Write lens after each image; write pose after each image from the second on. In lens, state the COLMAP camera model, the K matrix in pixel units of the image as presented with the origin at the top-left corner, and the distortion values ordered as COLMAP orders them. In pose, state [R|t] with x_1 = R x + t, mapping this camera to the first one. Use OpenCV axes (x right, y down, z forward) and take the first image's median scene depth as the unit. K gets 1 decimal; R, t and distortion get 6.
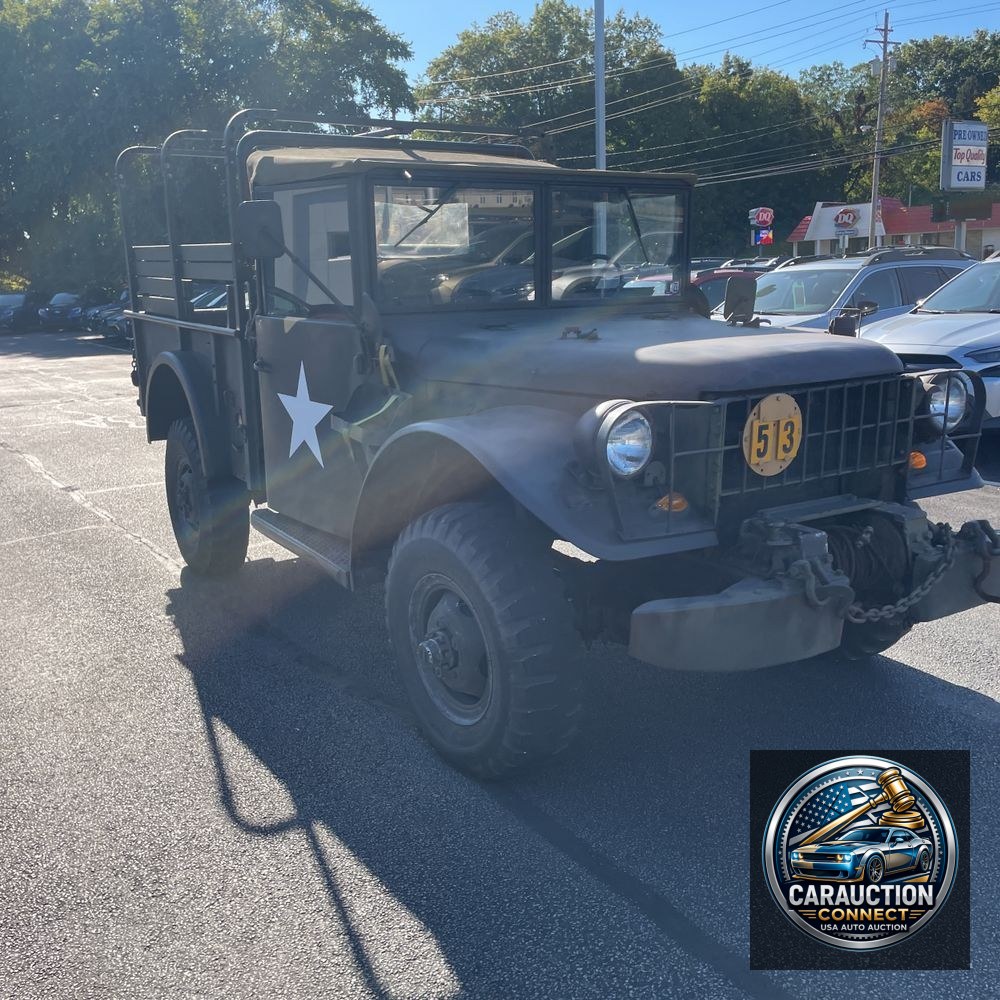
lens RADIAL K [[1029.0, 0, 506.1], [0, 1029.0, 493.6], [0, 0, 1]] dist [0.040185, 0.000000]
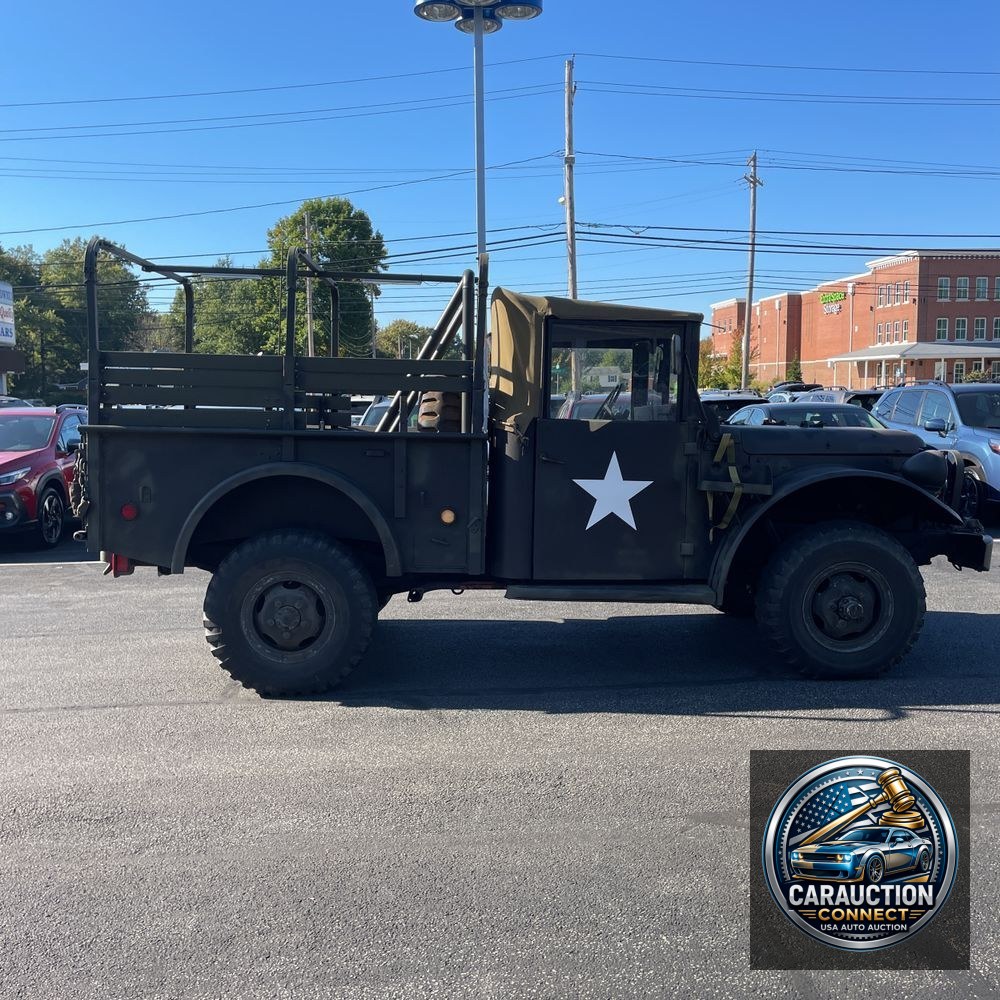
lens RADIAL K [[1029.0, 0, 506.3], [0, 1029.0, 494.5], [0, 0, 1]] dist [0.040185, 0.000000]
pose [[0.515112, -0.050598, 0.855628, -1.373604], [0.175641, 0.983303, -0.047593, -0.036111], [-0.838934, 0.174799, 0.515399, 0.444397]]
